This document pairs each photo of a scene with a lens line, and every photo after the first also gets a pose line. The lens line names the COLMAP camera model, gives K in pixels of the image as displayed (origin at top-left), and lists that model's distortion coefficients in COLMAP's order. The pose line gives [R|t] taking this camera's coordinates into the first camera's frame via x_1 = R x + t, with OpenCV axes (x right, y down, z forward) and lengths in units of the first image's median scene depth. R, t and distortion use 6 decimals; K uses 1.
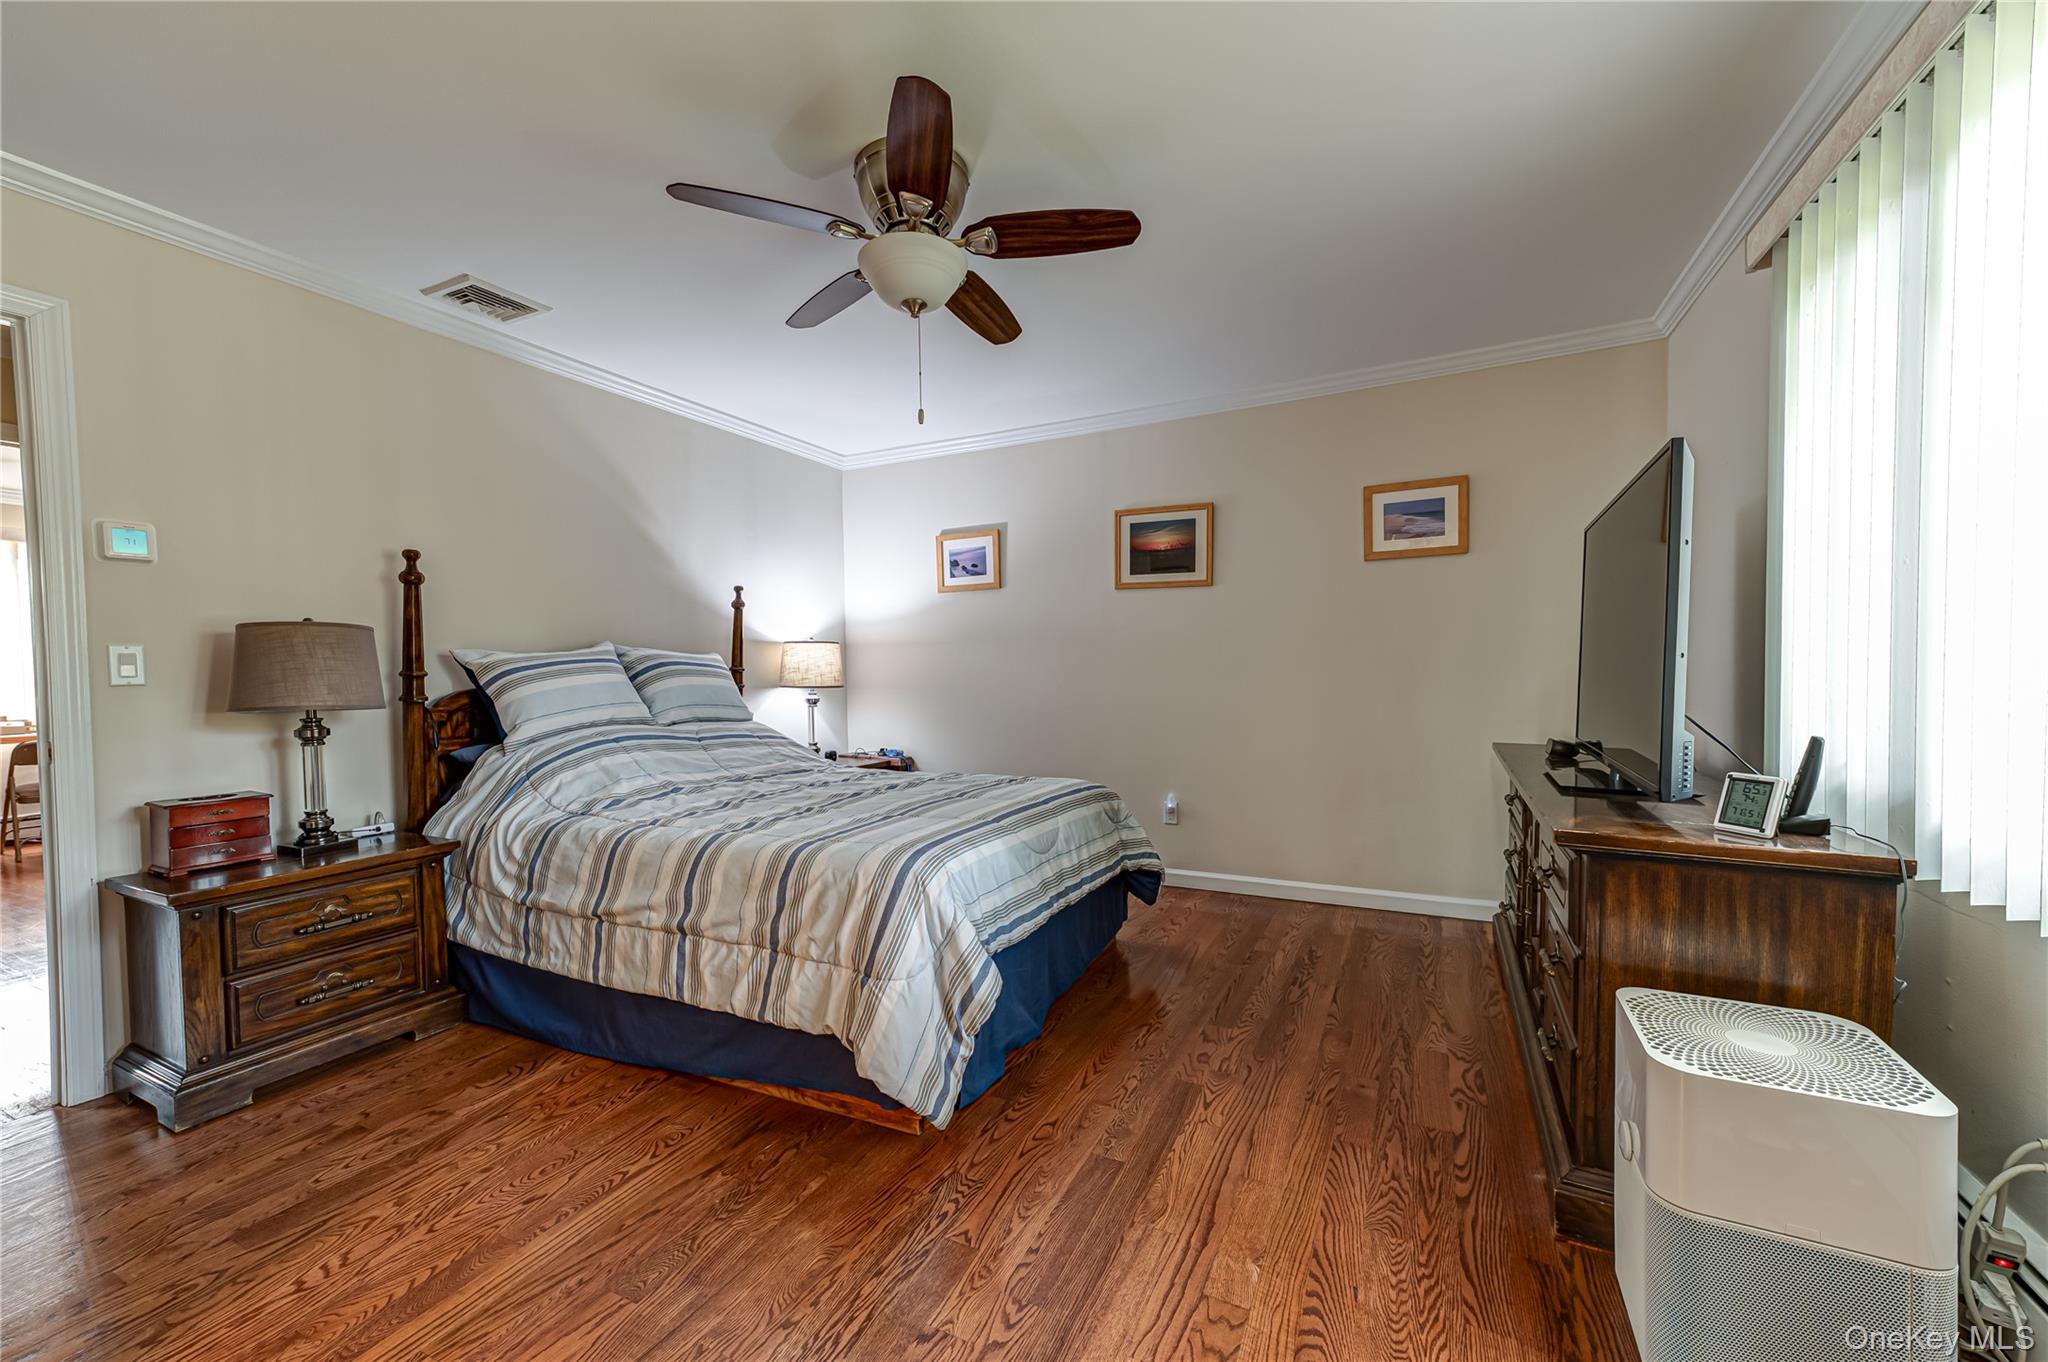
lens RADIAL K [[795.0, 0, 1023.1], [0, 795.0, 680.3], [0, 0, 1]] dist [0.003261, 0.000323]
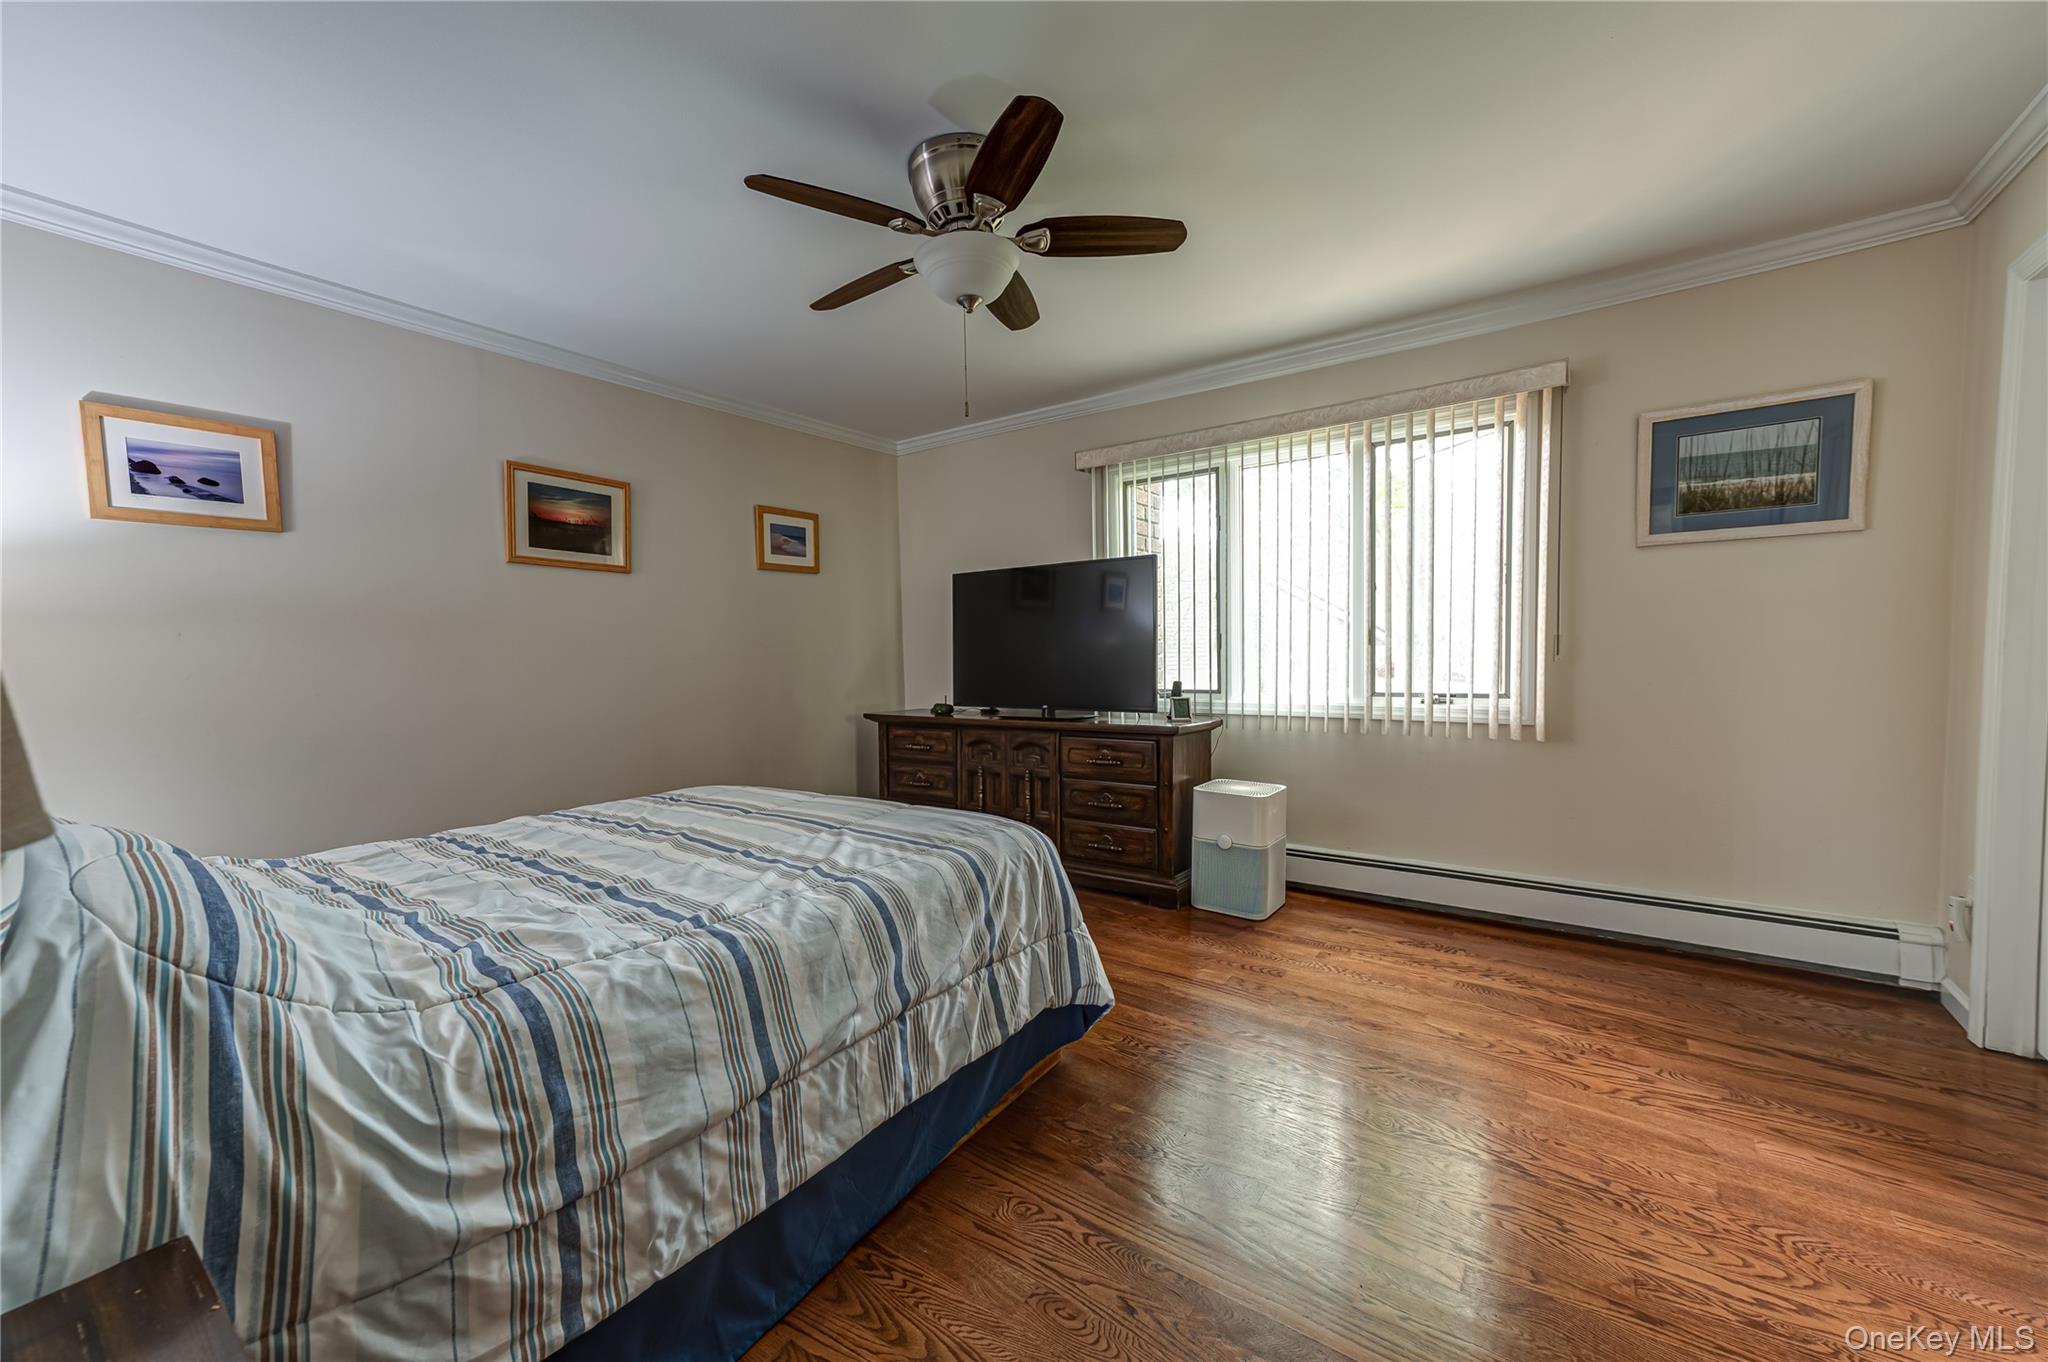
lens RADIAL K [[795.0, 0, 1022.4], [0, 795.0, 674.0], [0, 0, 1]] dist [0.003261, 0.000323]
pose [[0.159808, -0.017260, 0.986997, -0.658318], [0.027837, 0.999528, 0.012972, -0.001890], [-0.986756, 0.025402, 0.160213, 0.444680]]
